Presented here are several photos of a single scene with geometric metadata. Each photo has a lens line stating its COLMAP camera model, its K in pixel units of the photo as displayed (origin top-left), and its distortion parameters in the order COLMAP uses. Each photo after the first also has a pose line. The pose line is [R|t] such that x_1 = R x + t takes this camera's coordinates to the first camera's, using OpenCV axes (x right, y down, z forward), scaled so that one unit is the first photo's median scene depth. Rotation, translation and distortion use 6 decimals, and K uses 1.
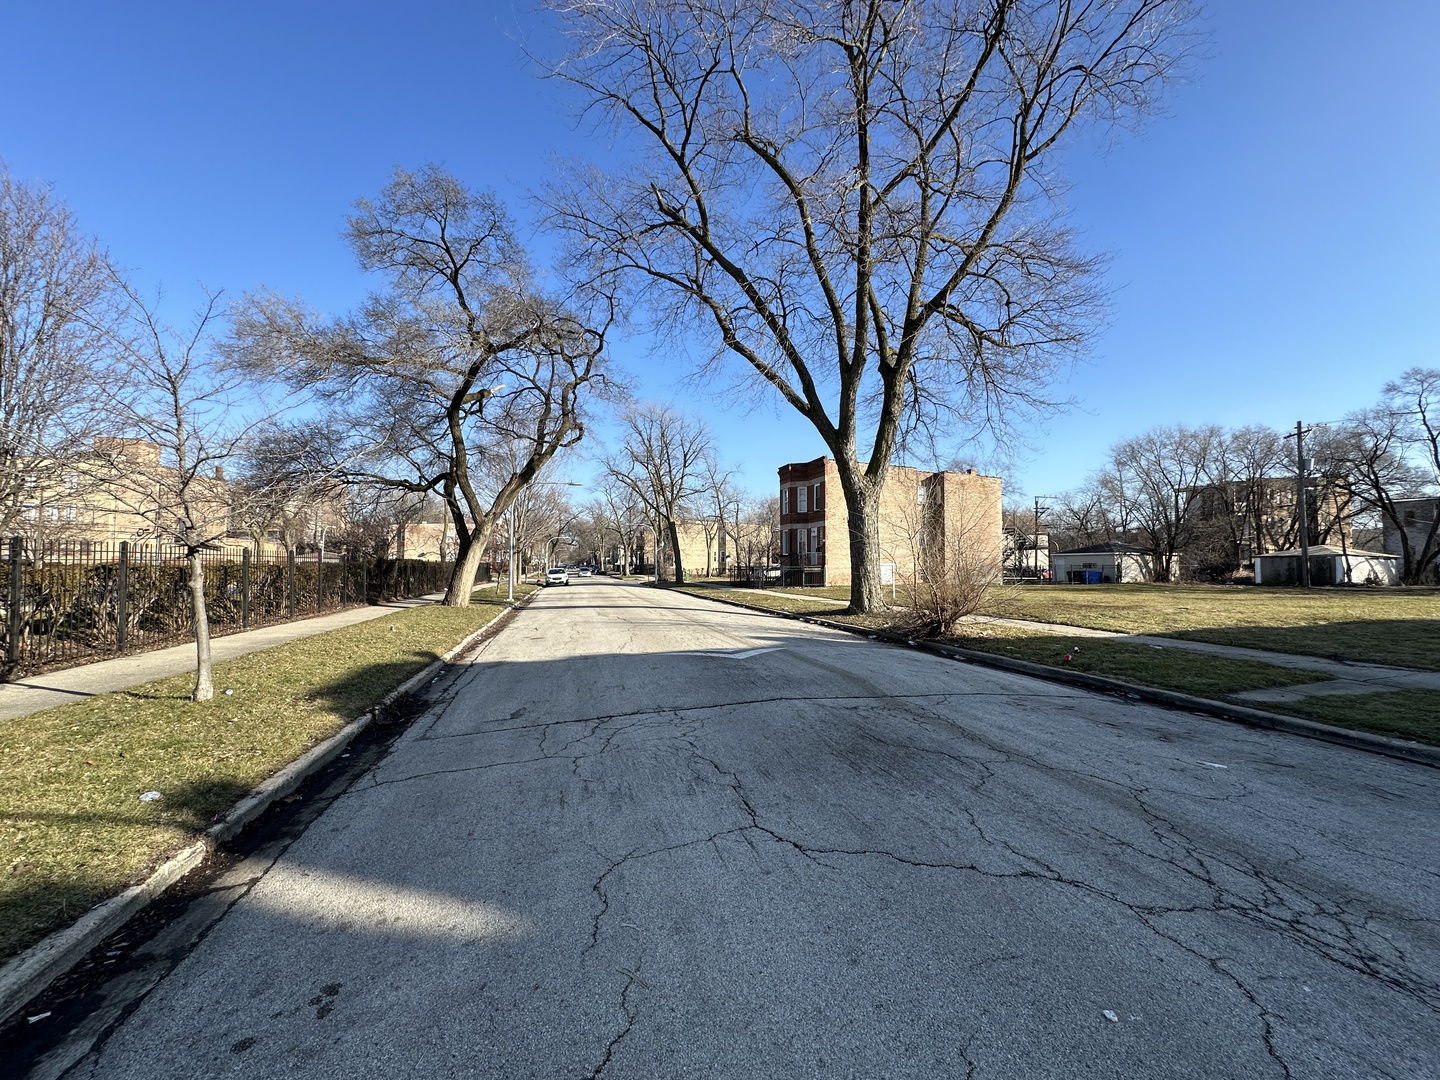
lens RADIAL K [[571.8, 0, 720.0], [0, 571.8, 540.0], [0, 0, 1]] dist [0.000312, 0.000270]
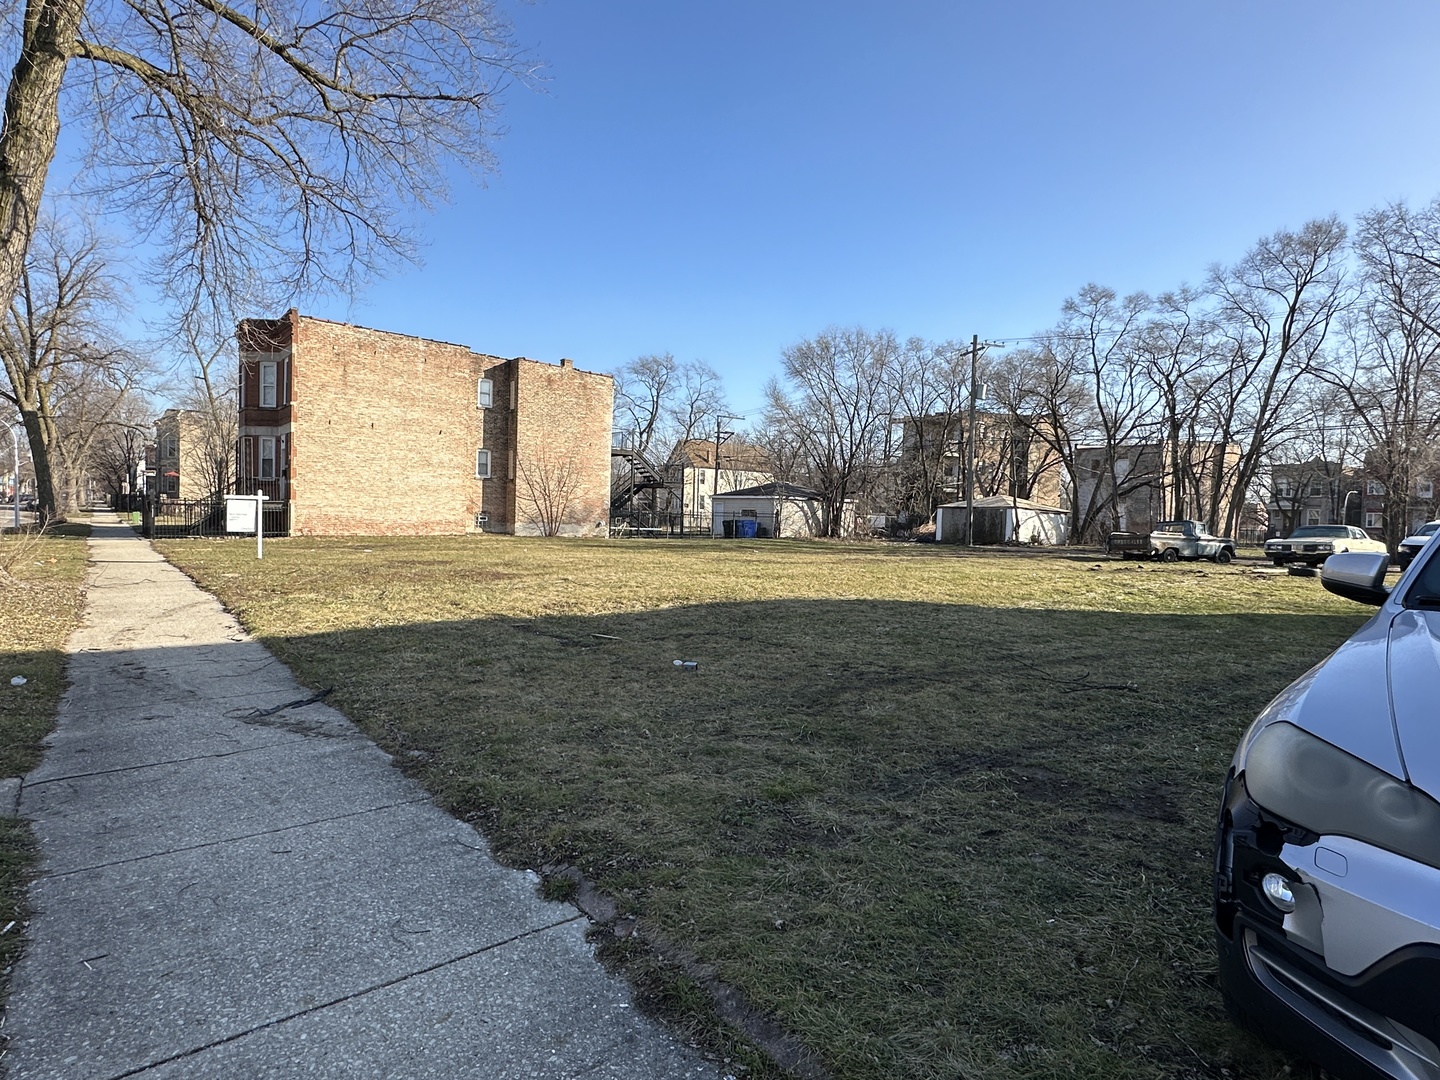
lens RADIAL K [[834.4, 0, 720.0], [0, 834.4, 540.0], [0, 0, 1]] dist [0.000806, 0.000903]
pose [[0.927676, 0.013131, 0.373156, 0.232952], [-0.042907, 0.996510, 0.071601, 0.004725], [-0.370914, -0.082433, 0.925001, 0.044043]]
